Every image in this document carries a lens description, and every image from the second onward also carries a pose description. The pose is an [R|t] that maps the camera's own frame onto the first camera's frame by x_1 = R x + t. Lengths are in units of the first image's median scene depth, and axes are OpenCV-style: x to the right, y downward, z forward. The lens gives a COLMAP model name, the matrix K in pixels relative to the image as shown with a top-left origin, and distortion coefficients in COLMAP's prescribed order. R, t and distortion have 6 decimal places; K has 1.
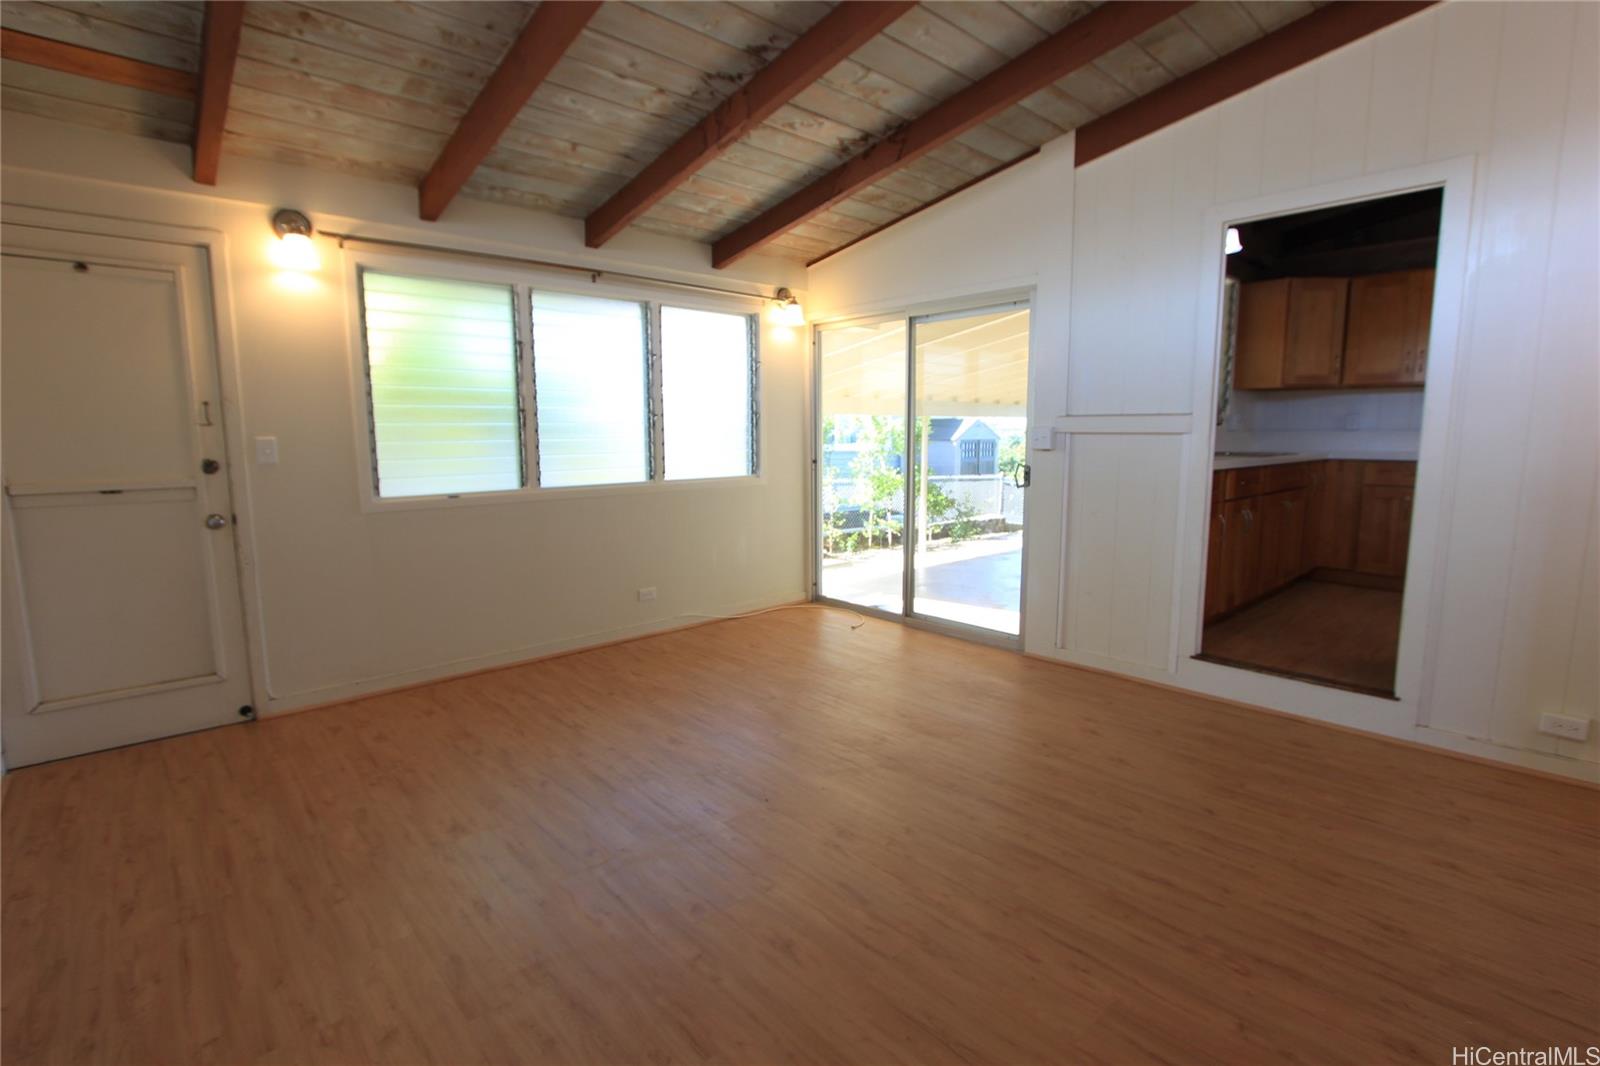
lens RADIAL K [[736.2, 0, 800.6], [0, 736.2, 528.5], [0, 0, 1]] dist [-0.013516, -0.000553]
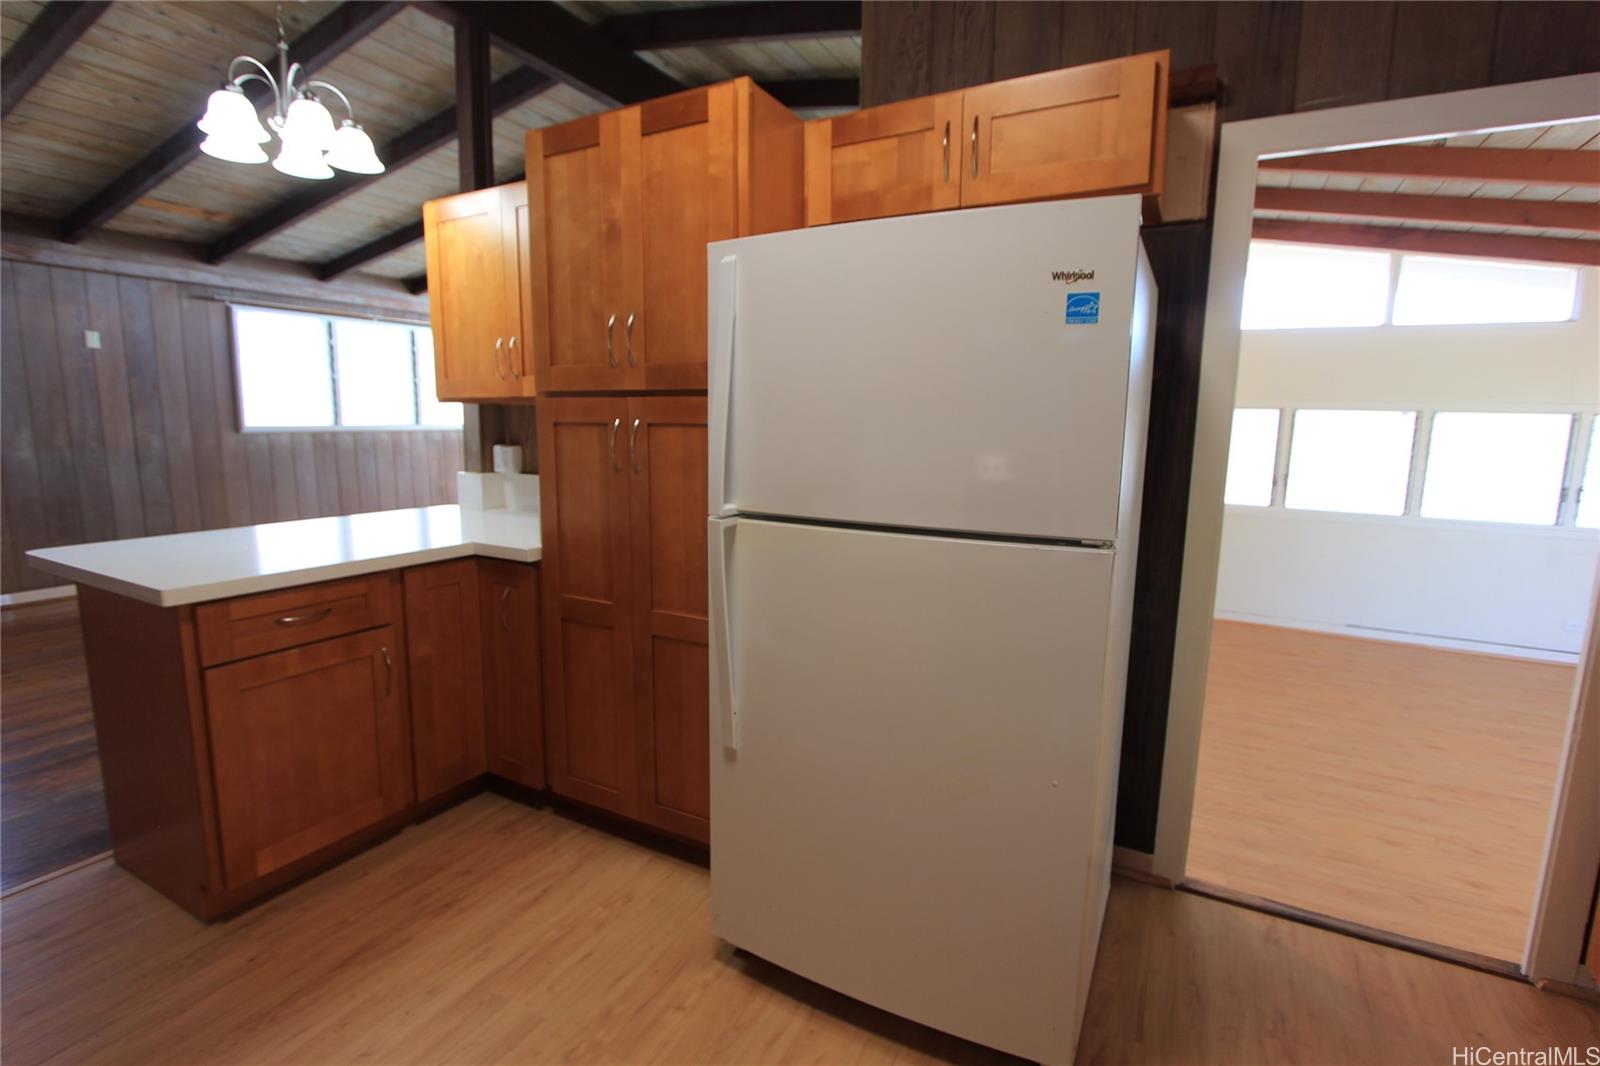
lens RADIAL K [[736.2, 0, 805.0], [0, 736.2, 530.3], [0, 0, 1]] dist [-0.013516, -0.000553]
pose [[-0.942974, 0.038780, -0.330600, 1.188155], [-0.054783, 0.961567, 0.269051, -0.233940], [0.328328, 0.271820, -0.904608, 1.224329]]
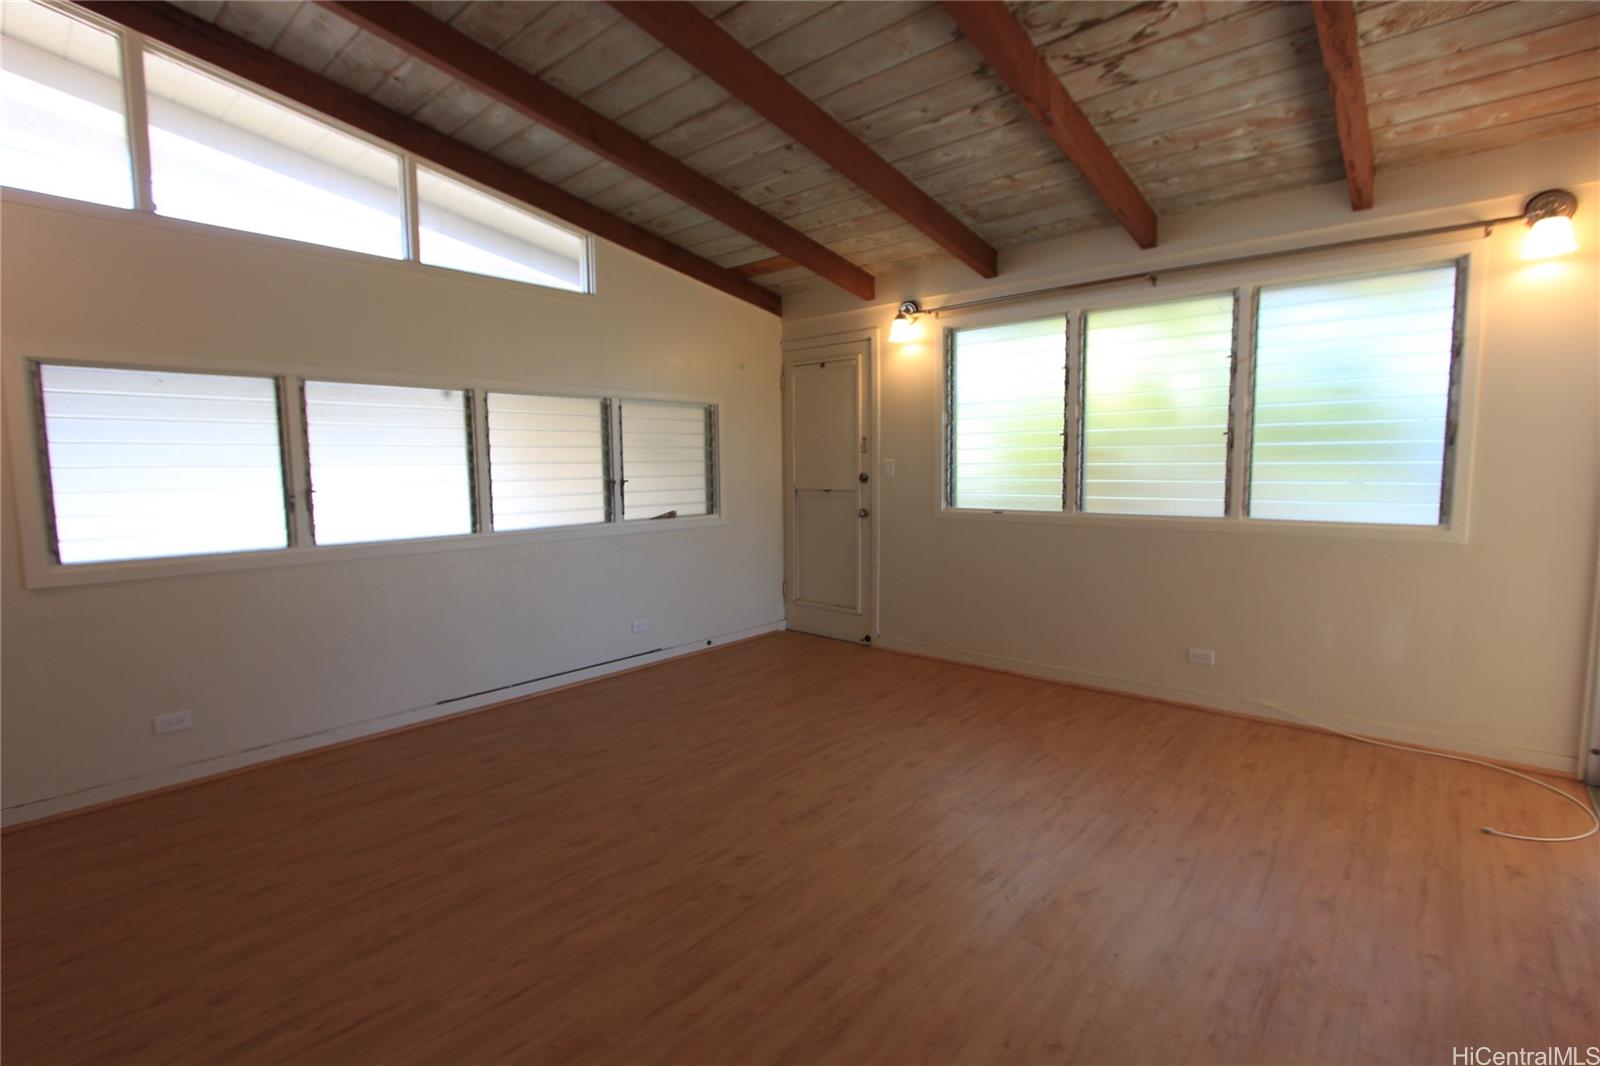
lens RADIAL K [[736.2, 0, 807.2], [0, 736.2, 527.8], [0, 0, 1]] dist [-0.013516, -0.000553]
pose [[0.124811, 0.097020, -0.987426, 0.688290], [-0.118940, 0.989494, 0.082189, -0.086164], [0.985026, 0.107186, 0.135039, 0.613023]]
